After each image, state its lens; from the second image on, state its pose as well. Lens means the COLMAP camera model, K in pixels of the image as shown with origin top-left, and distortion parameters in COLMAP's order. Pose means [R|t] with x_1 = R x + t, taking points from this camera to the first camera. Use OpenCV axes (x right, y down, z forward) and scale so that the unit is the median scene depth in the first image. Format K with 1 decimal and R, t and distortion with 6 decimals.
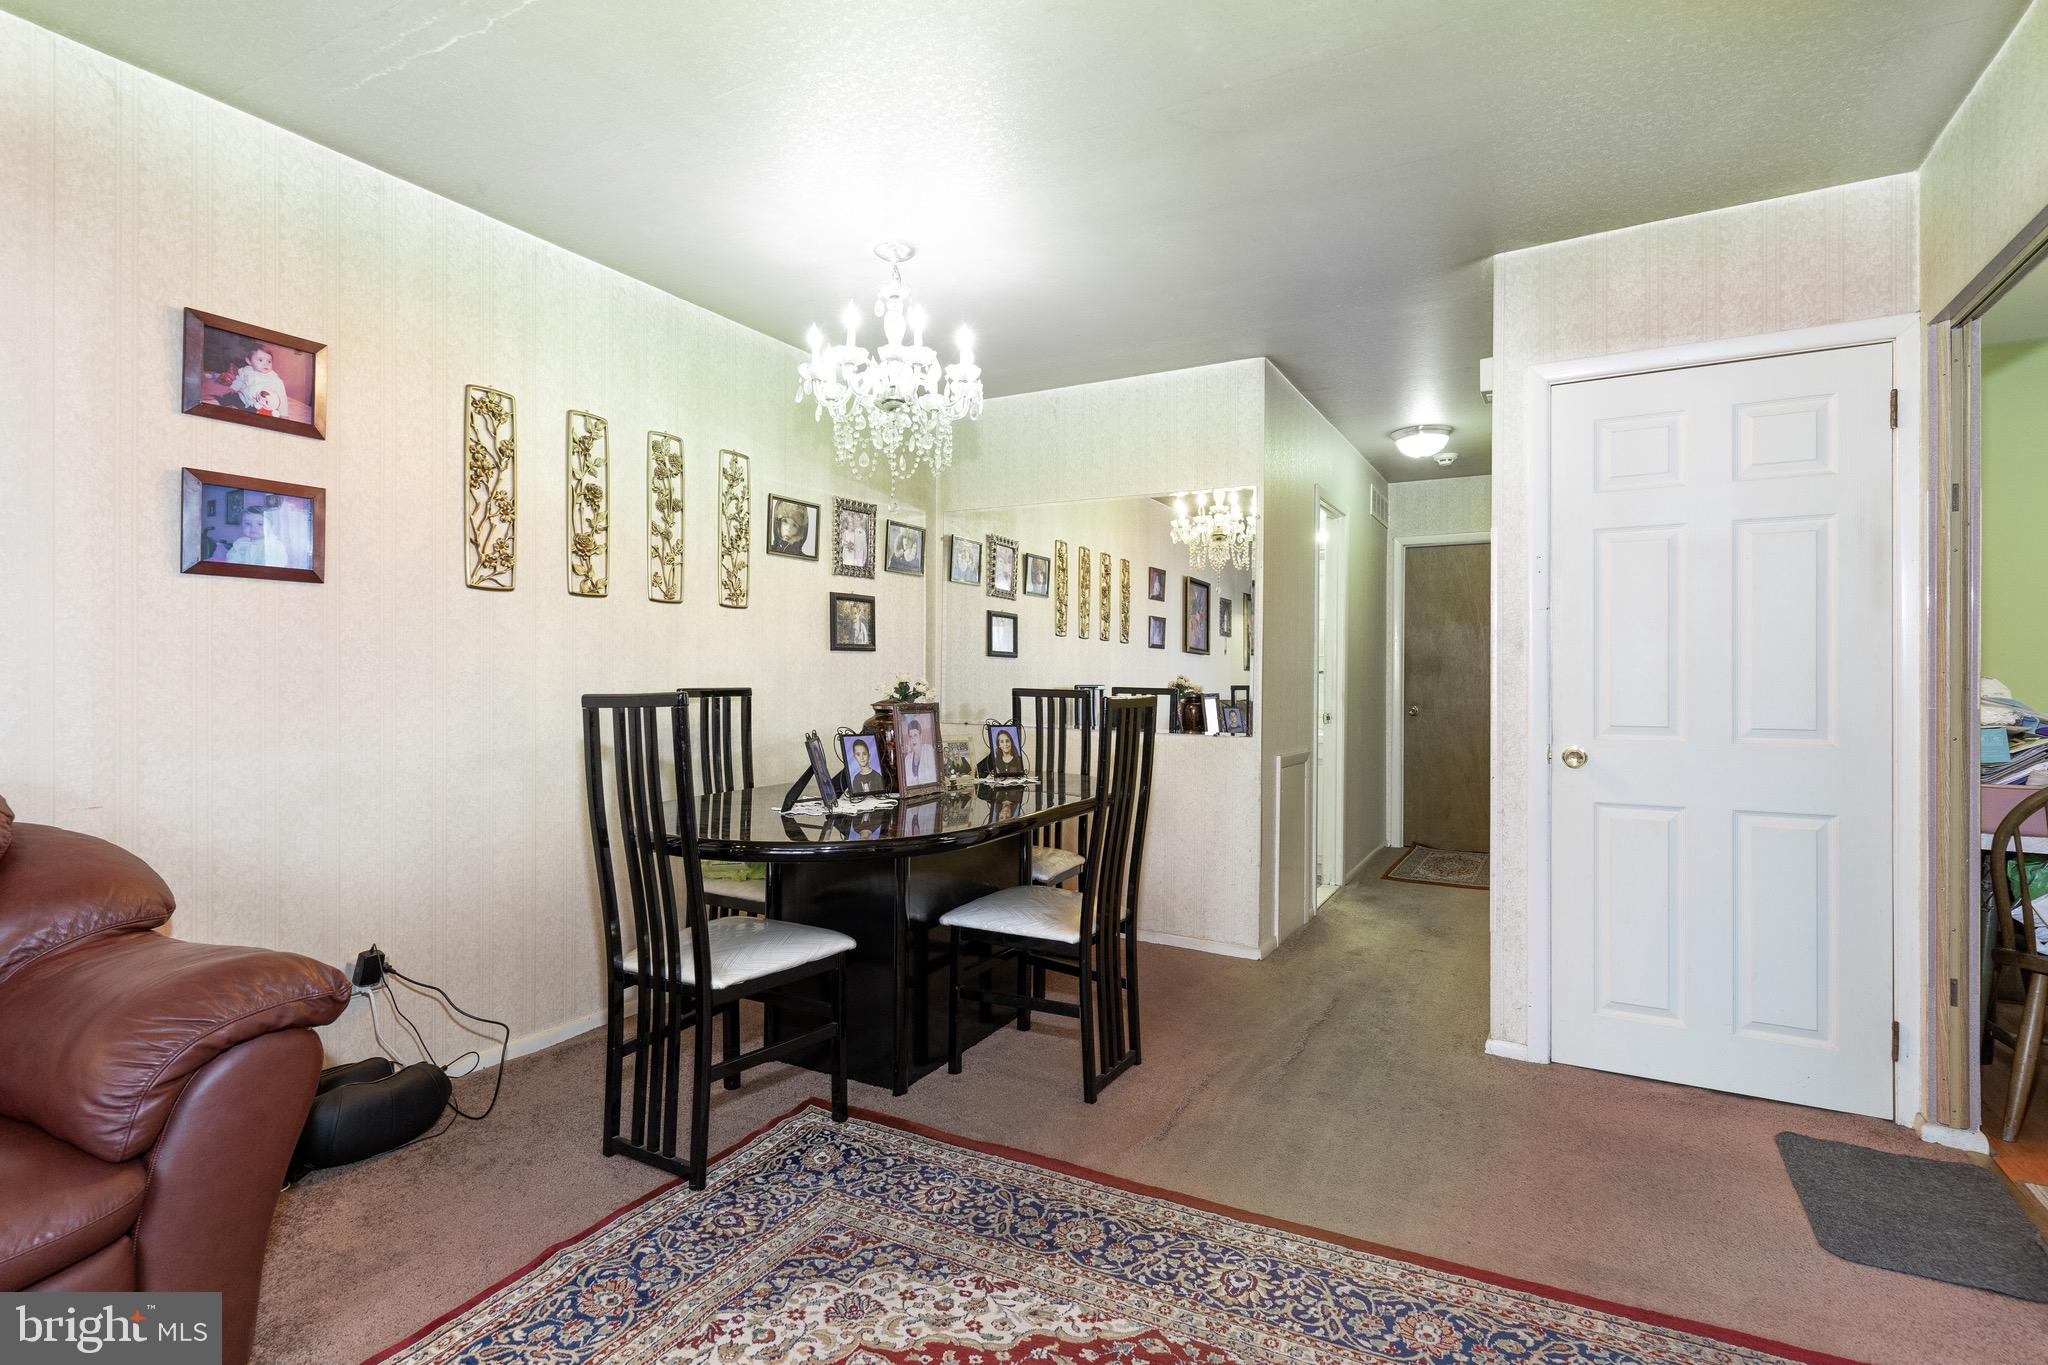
lens RADIAL K [[967.9, 0, 1021.2], [0, 967.9, 681.6], [0, 0, 1]] dist [0.000907, -0.001715]
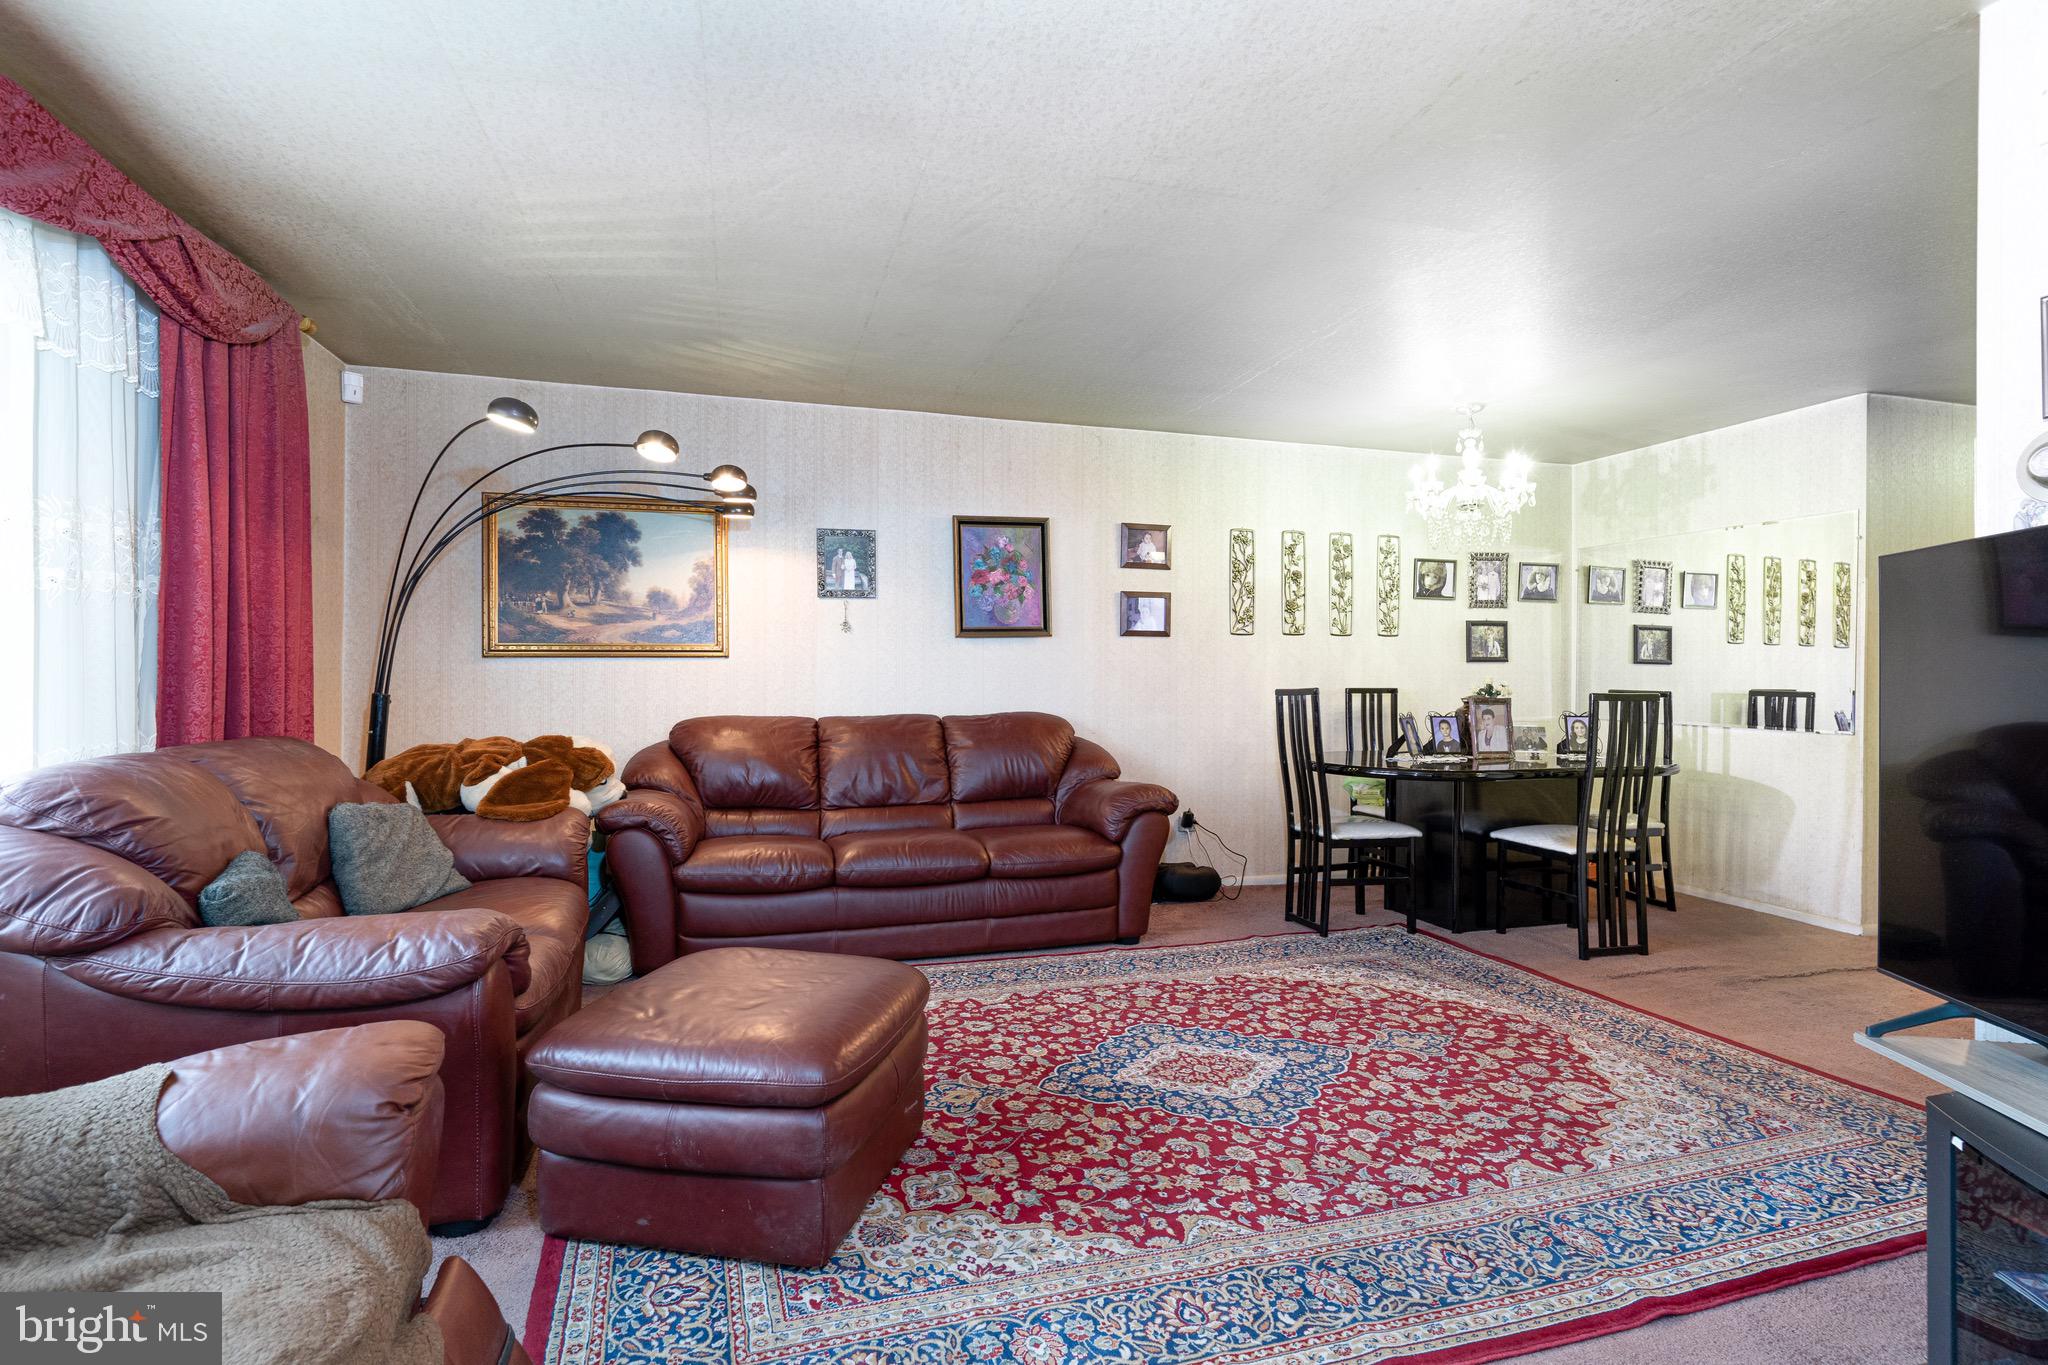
lens RADIAL K [[967.9, 0, 1019.5], [0, 967.9, 685.8], [0, 0, 1]] dist [0.000907, -0.001715]
pose [[0.715251, 0.003137, -0.698860, 0.432552], [-0.004683, 0.999989, -0.000303, 0.006793], [0.698852, 0.003490, 0.715258, -0.613537]]
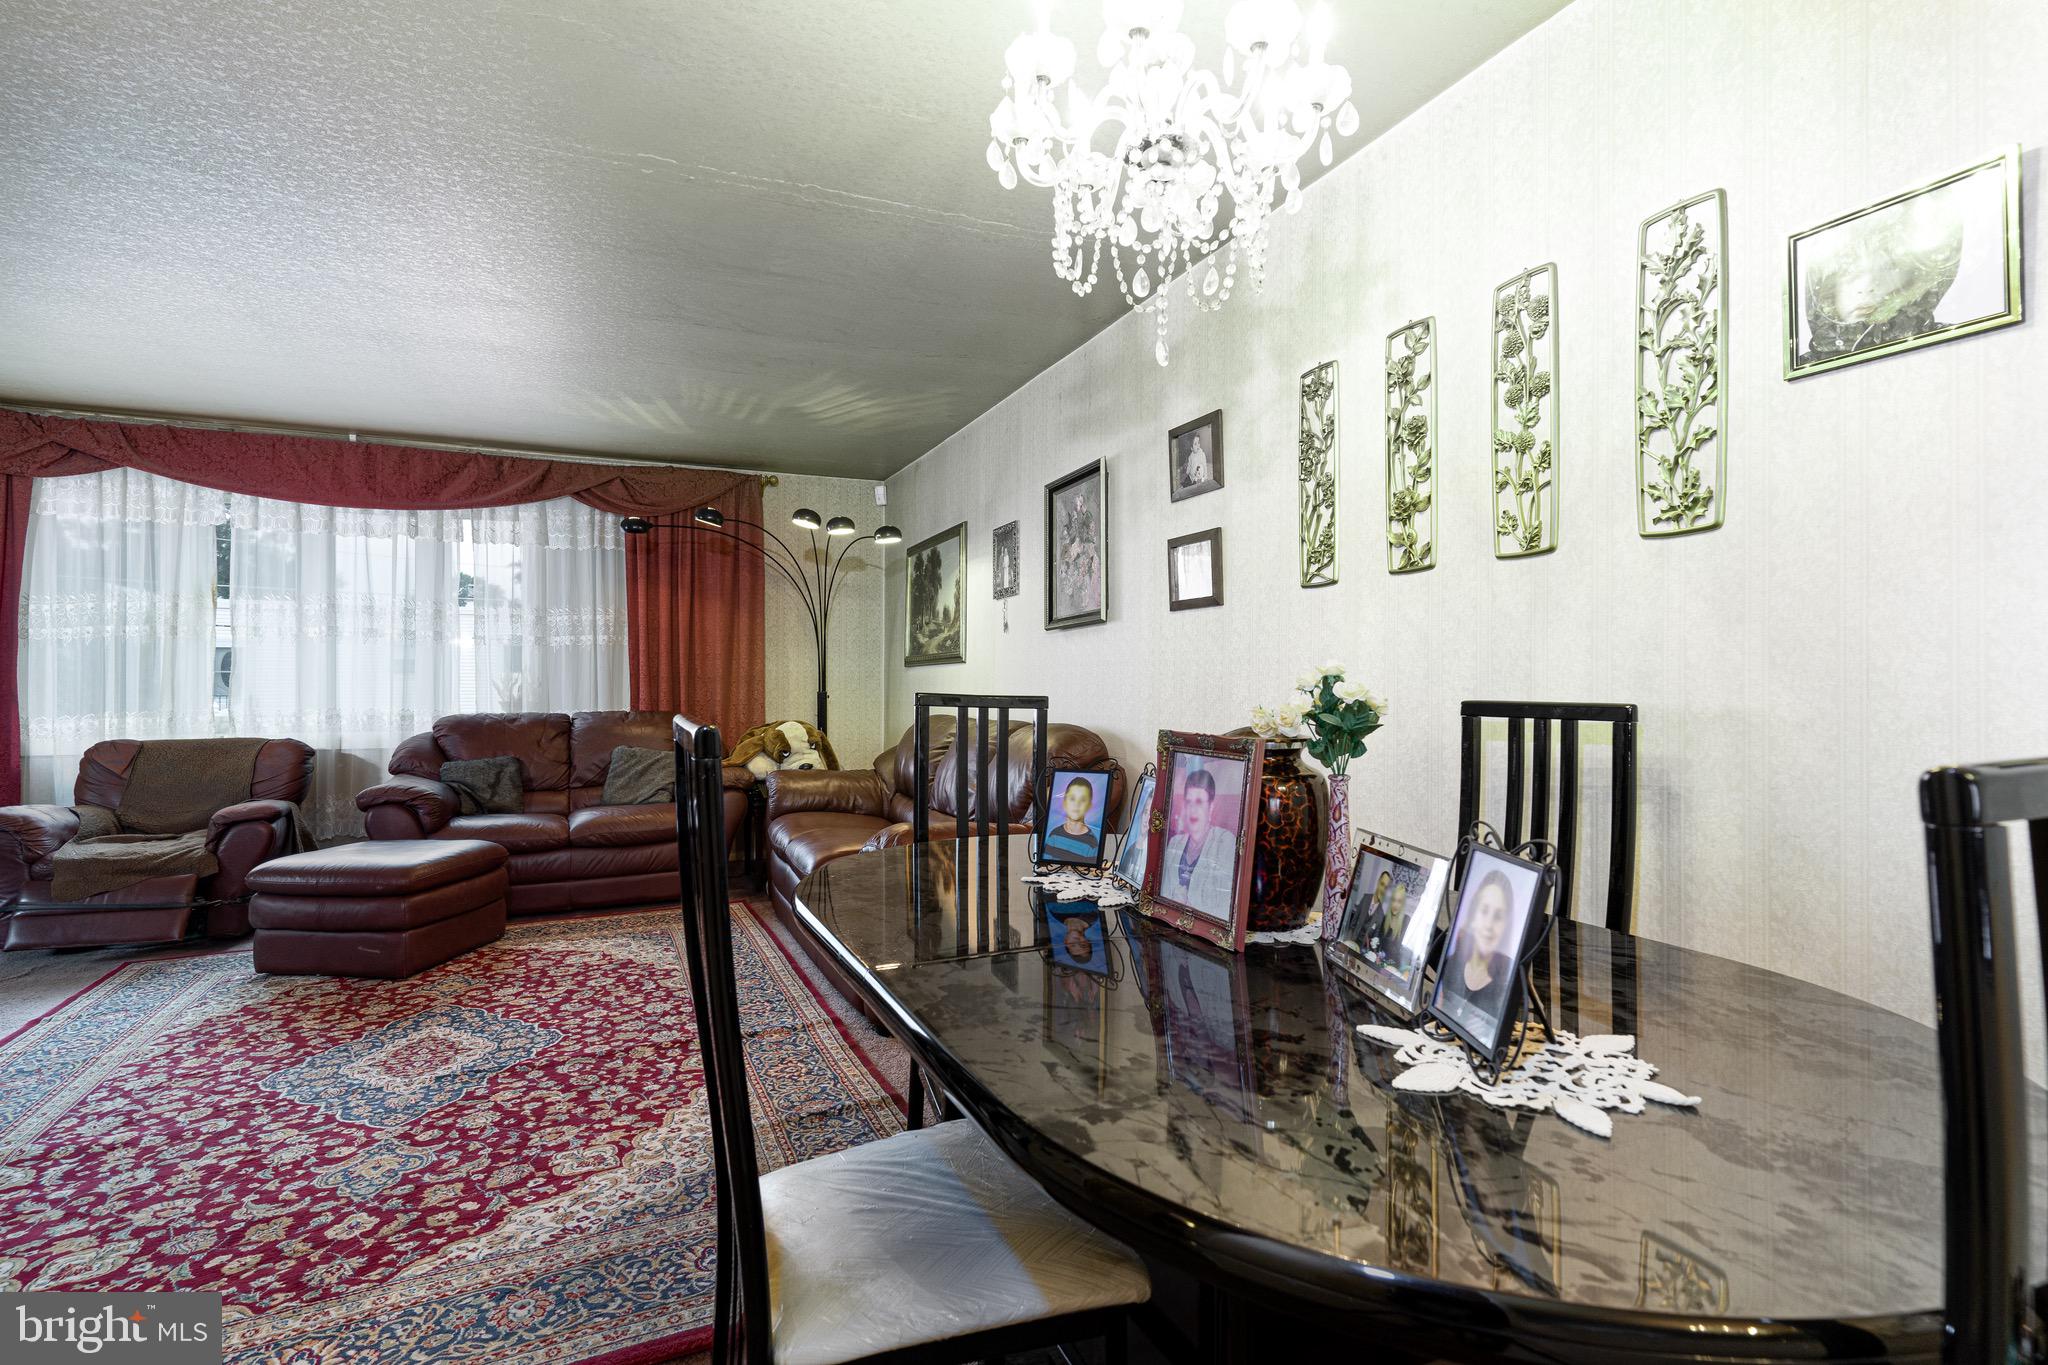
lens RADIAL K [[967.9, 0, 1027.6], [0, 967.9, 682.6], [0, 0, 1]] dist [0.000907, -0.001715]
pose [[-0.593534, -0.004749, -0.804795, 0.324263], [-0.009042, 0.999959, 0.000769, -0.002465], [0.804758, 0.007733, -0.593552, 1.230458]]
